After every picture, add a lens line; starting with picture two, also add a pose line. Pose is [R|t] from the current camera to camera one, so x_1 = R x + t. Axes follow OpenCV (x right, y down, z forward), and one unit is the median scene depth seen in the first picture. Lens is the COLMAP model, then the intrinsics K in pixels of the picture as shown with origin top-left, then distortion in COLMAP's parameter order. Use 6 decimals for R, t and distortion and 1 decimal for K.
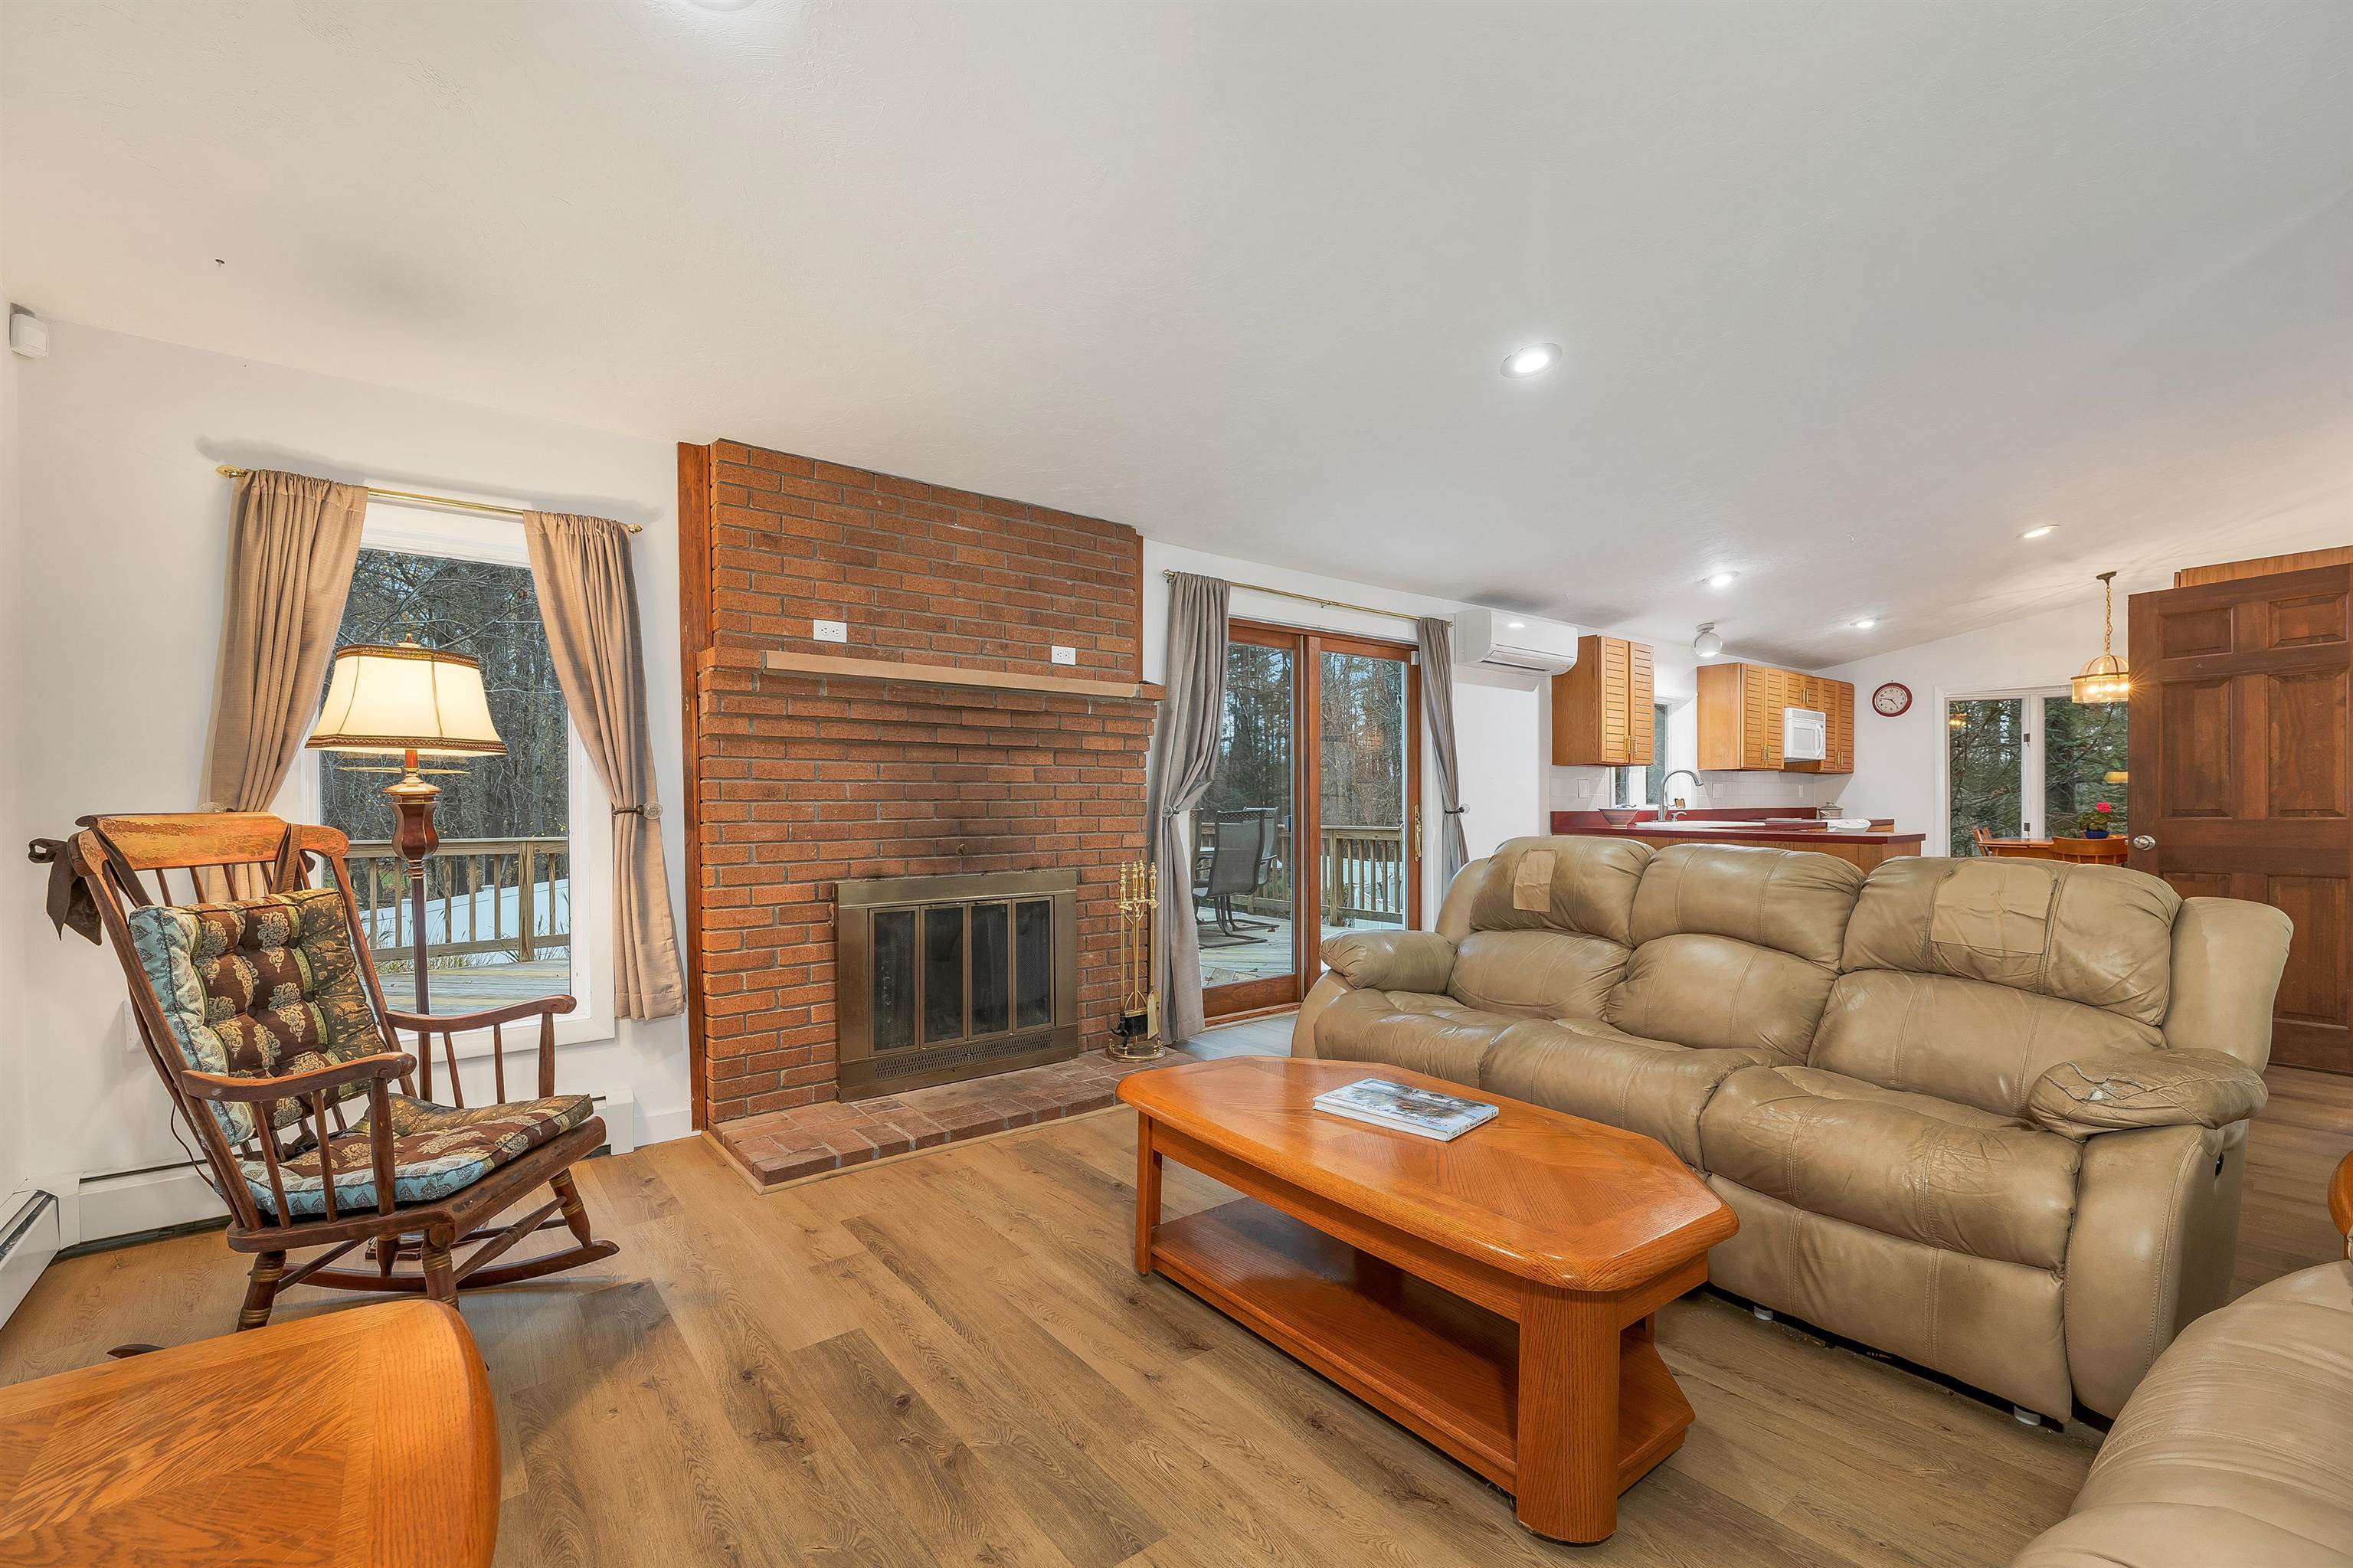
lens RADIAL K [[996.4, 0, 1180.7], [0, 996.4, 804.9], [0, 0, 1]] dist [0.000741, 0.000200]
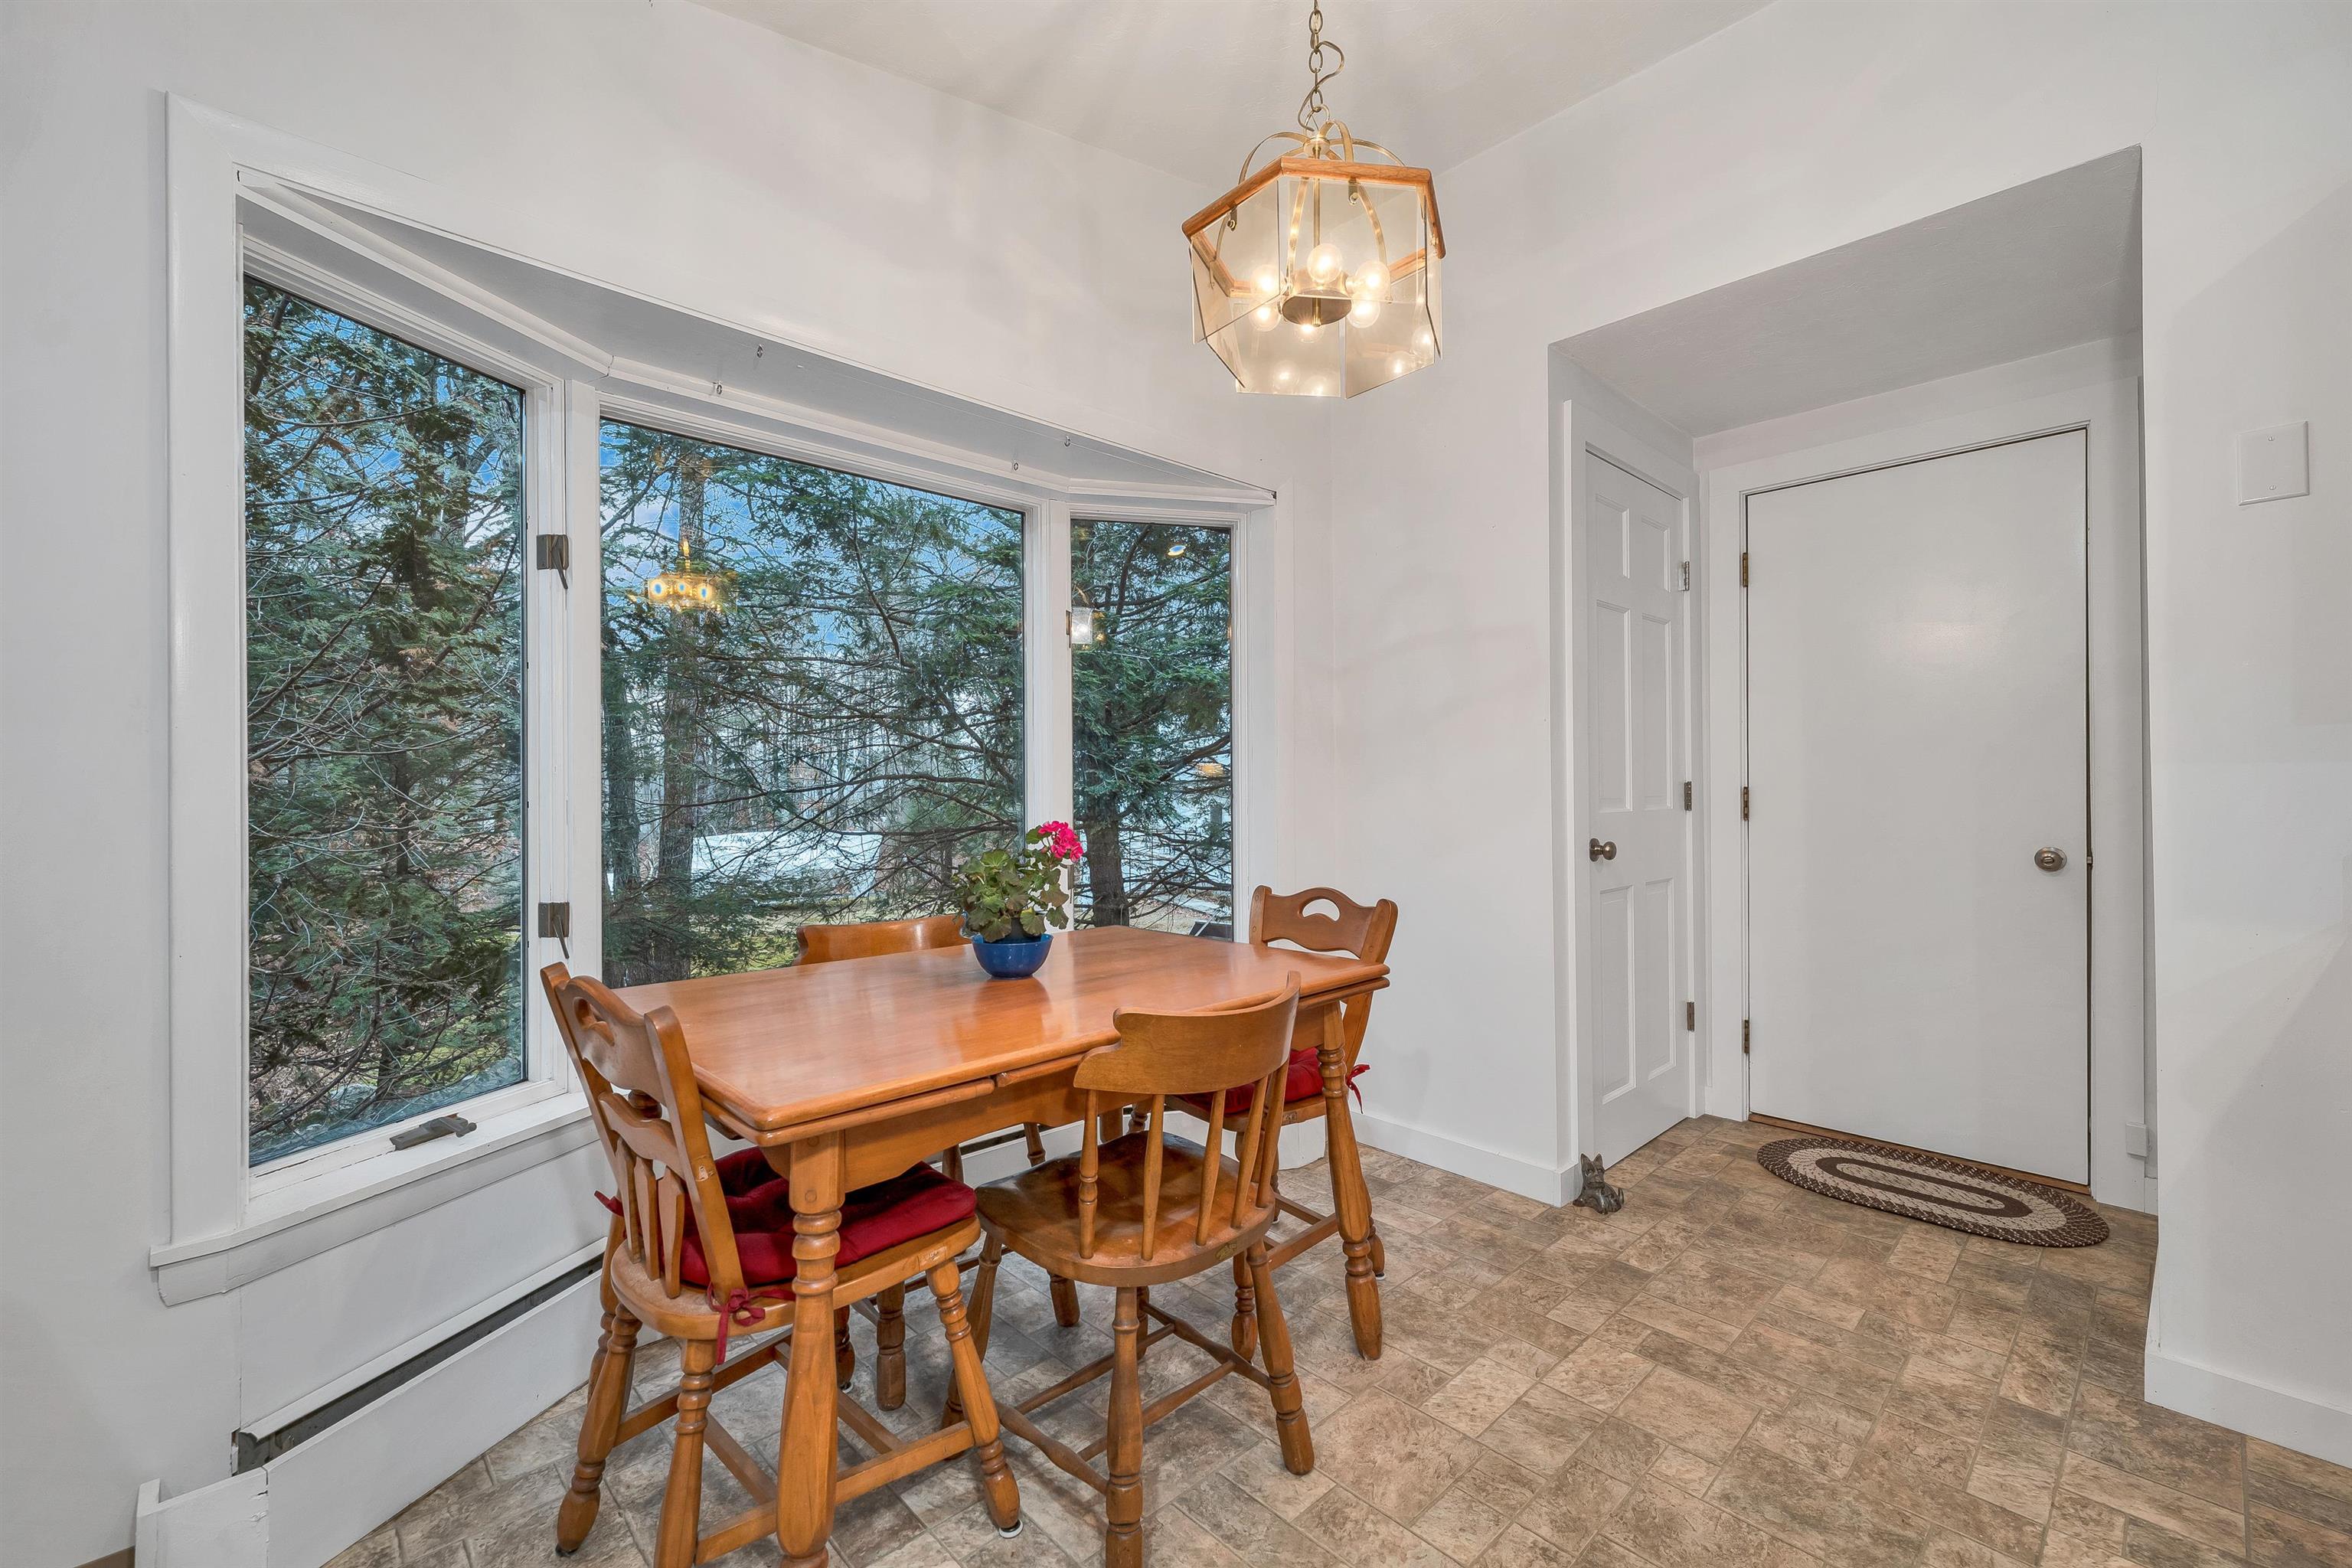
lens RADIAL K [[972.1, 0, 1177.4], [0, 972.1, 795.7], [0, 0, 1]] dist [-0.001092, 0.000198]
pose [[-0.087860, 0.000252, 0.996133, 1.308616], [0.005126, 0.999987, 0.000199, -0.016874], [-0.996120, 0.005124, -0.087860, 1.895379]]
